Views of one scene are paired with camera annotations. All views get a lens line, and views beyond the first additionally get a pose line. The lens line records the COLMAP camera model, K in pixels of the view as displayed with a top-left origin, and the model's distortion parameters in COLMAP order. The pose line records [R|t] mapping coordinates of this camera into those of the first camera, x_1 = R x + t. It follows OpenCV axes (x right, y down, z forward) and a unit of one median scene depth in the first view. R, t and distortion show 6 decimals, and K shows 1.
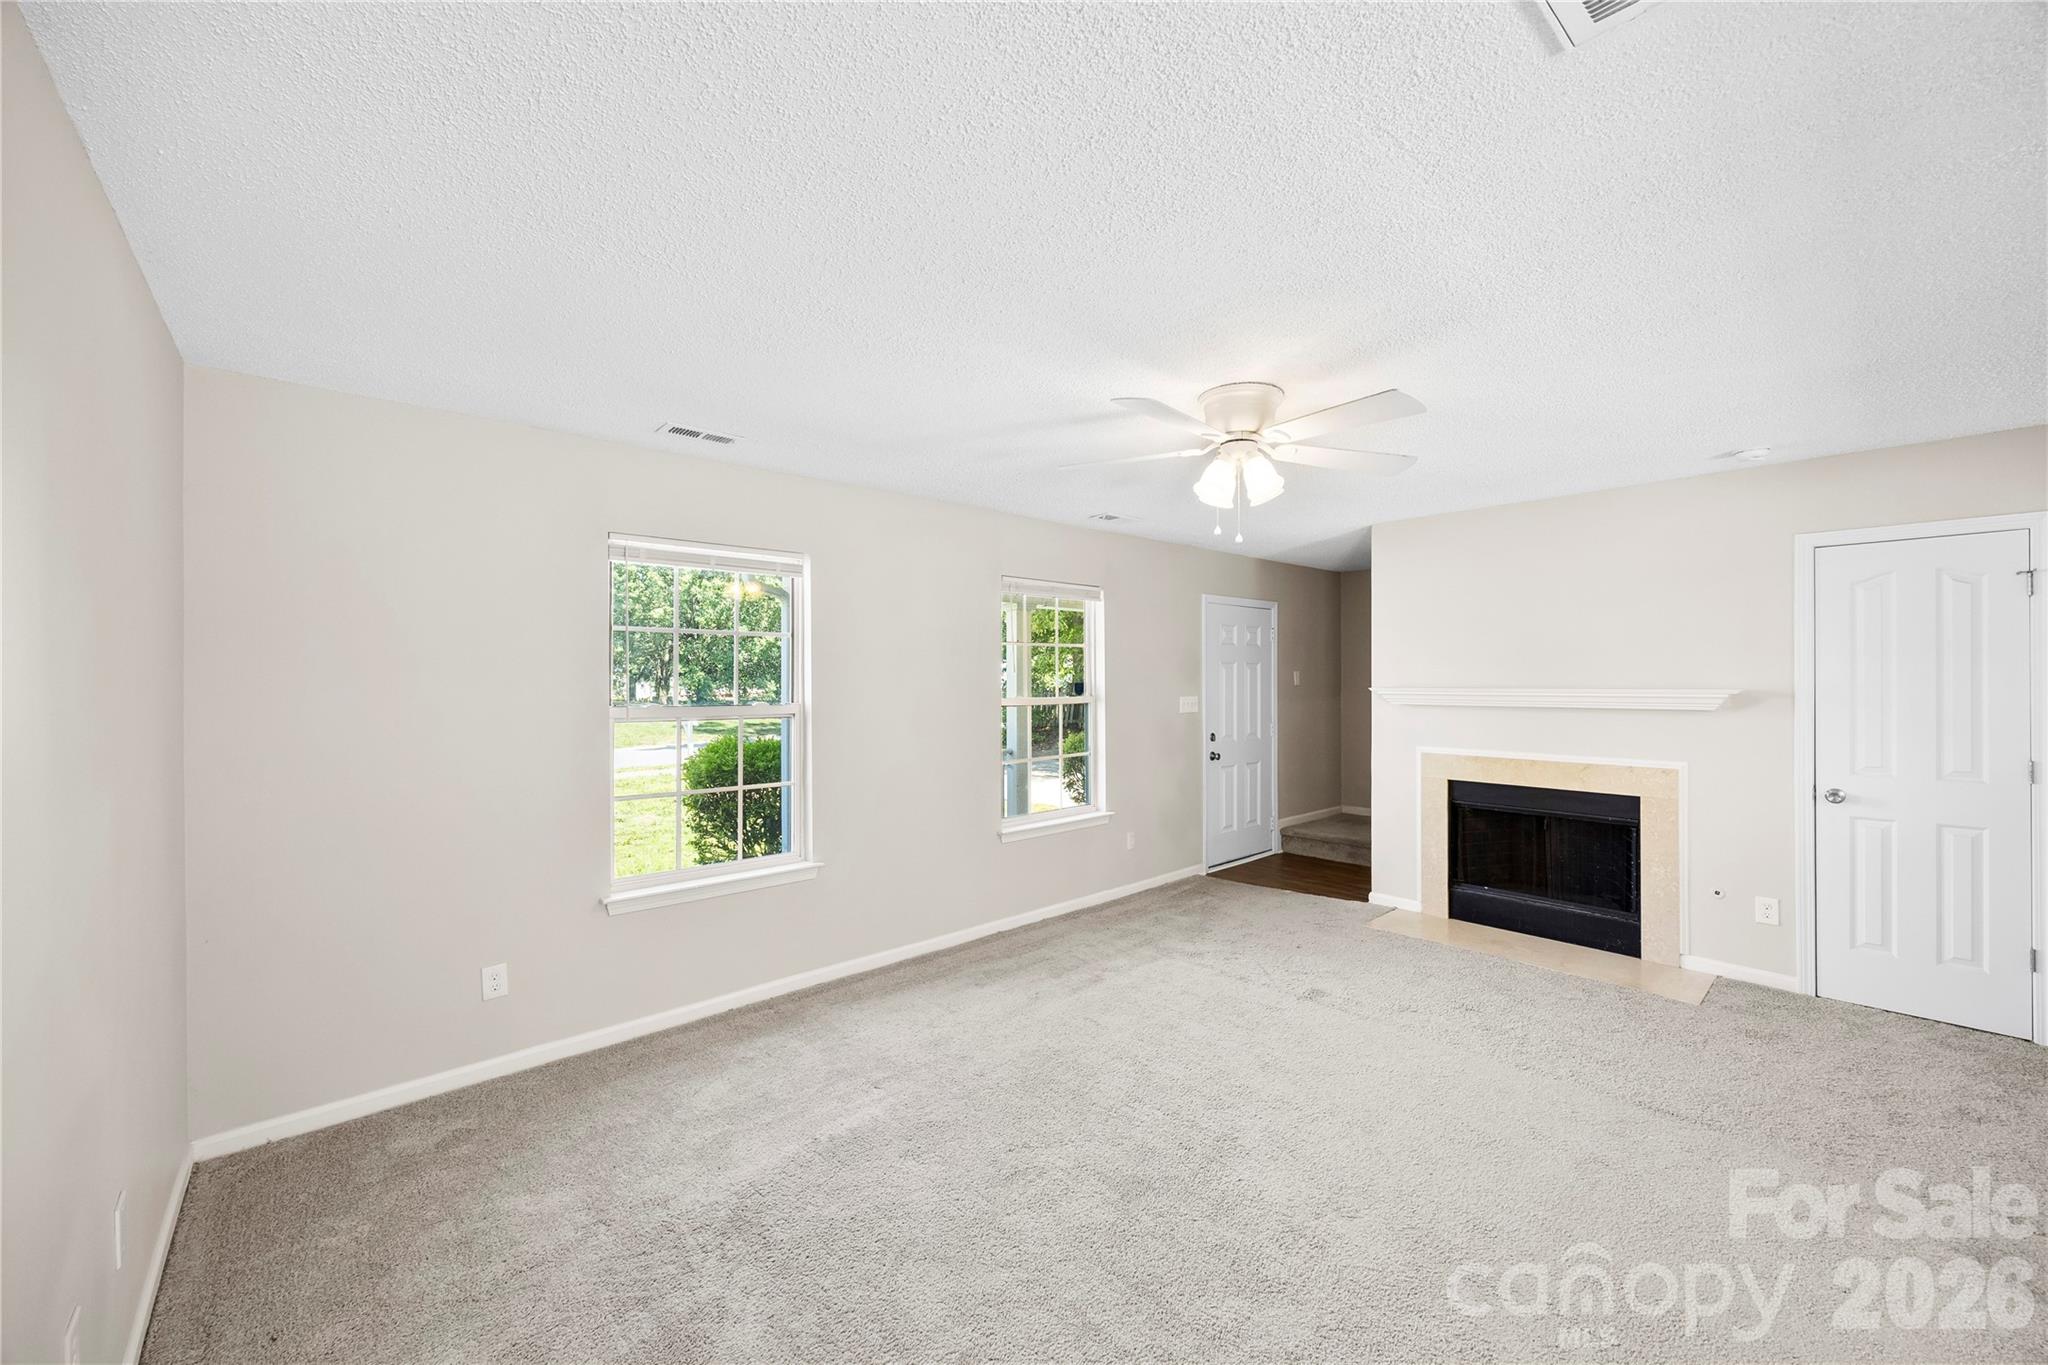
lens RADIAL K [[796.9, 0, 1035.9], [0, 796.9, 682.6], [0, 0, 1]] dist [0.000621, 0.000373]
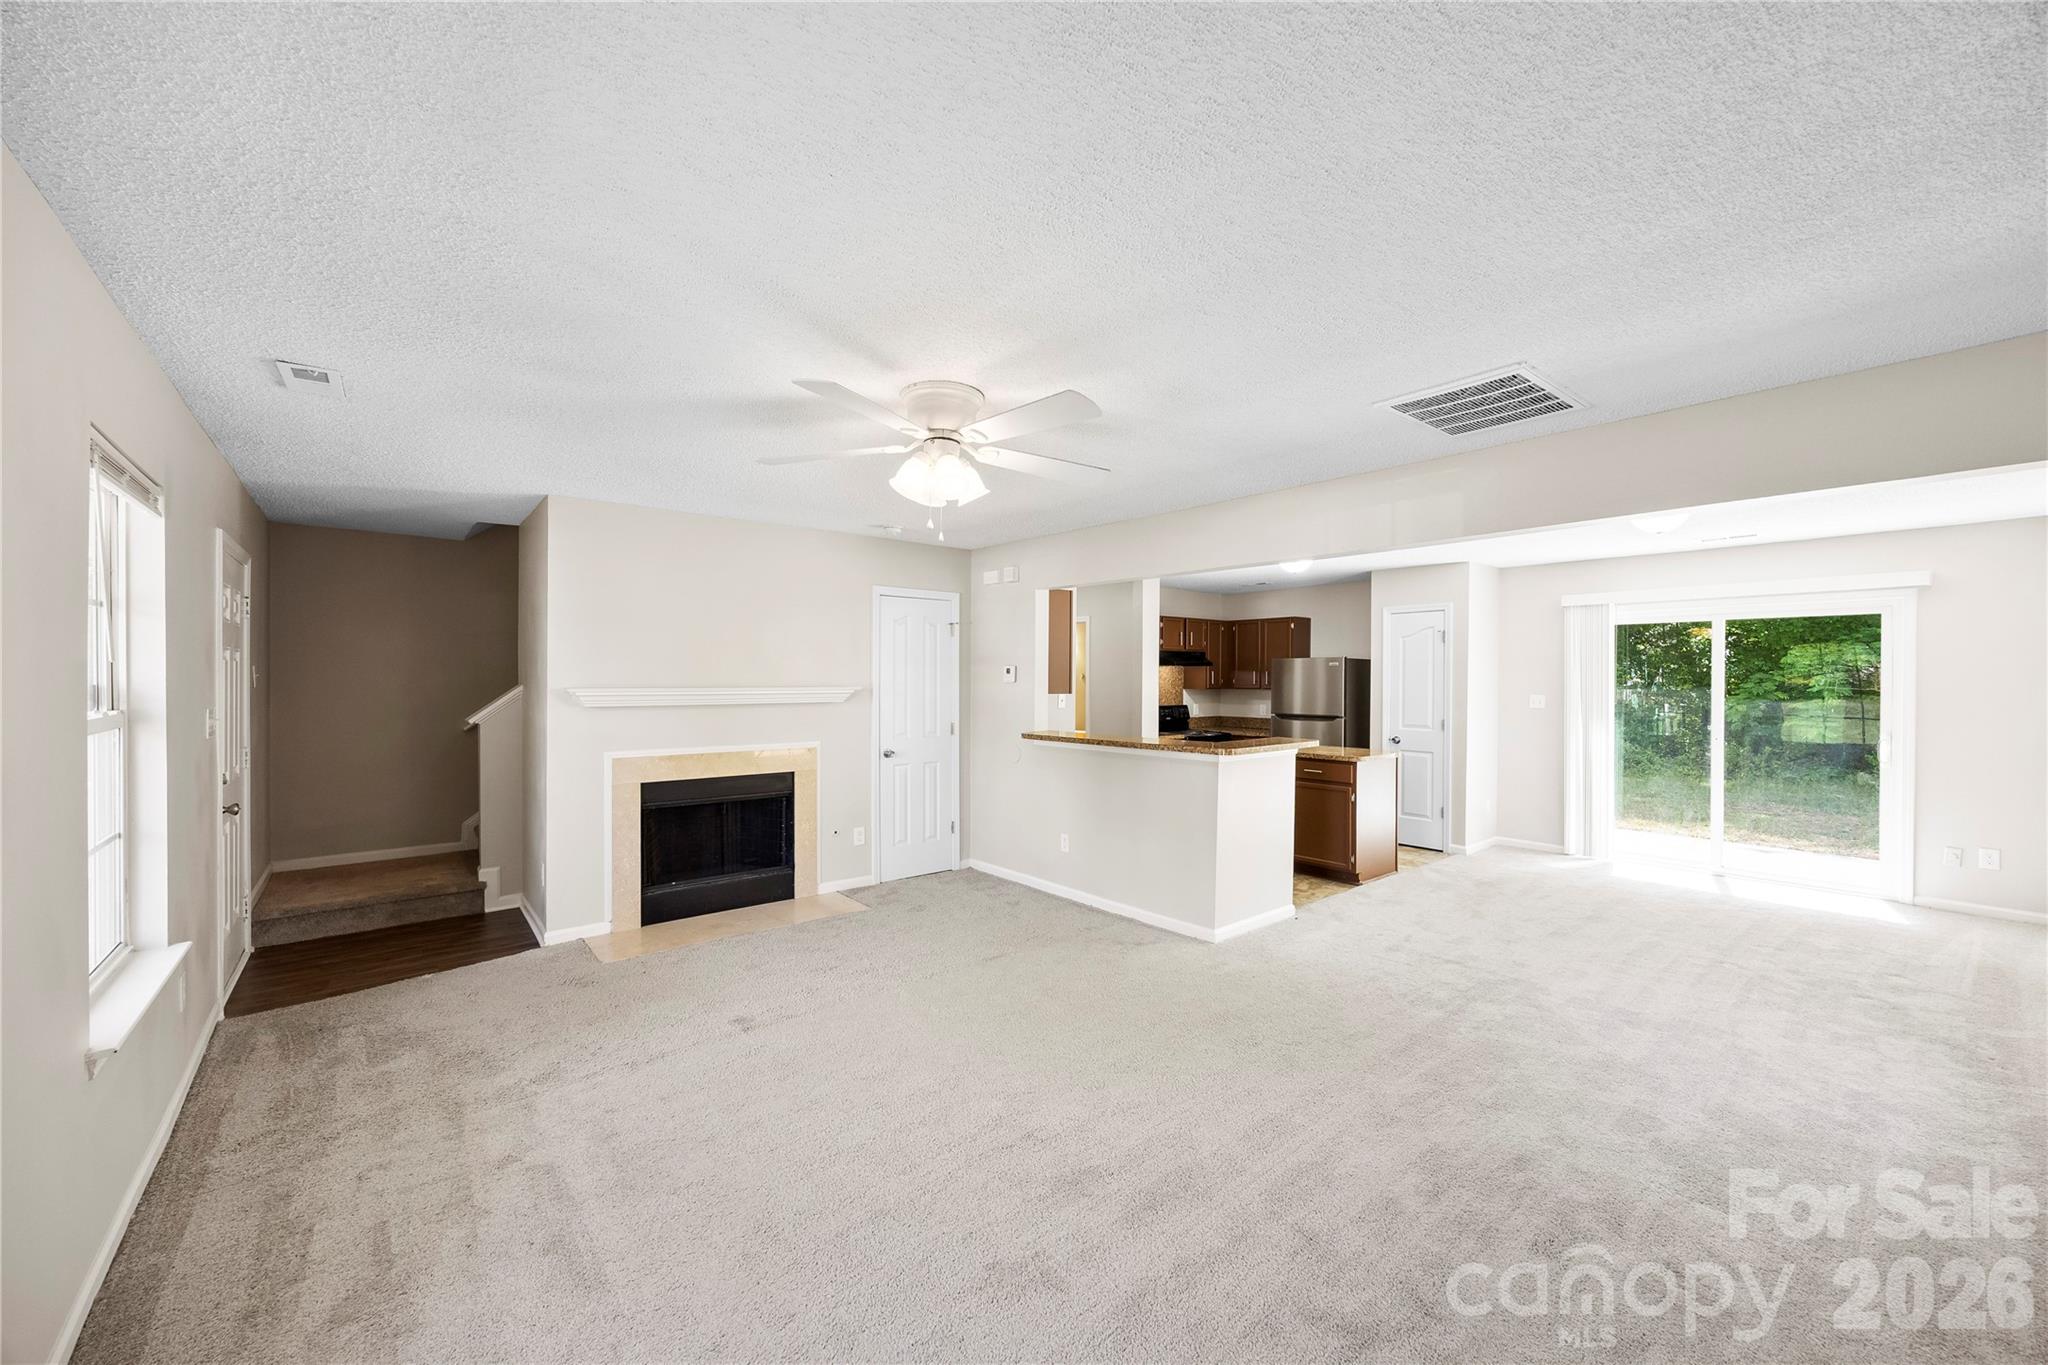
lens RADIAL K [[796.9, 0, 1022.3], [0, 796.9, 687.6], [0, 0, 1]] dist [0.000621, 0.000373]
pose [[0.029588, -0.007873, 0.999531, -0.469128], [0.001296, 0.999968, 0.007838, -0.001008], [-0.999561, 0.001064, 0.029598, 0.554706]]
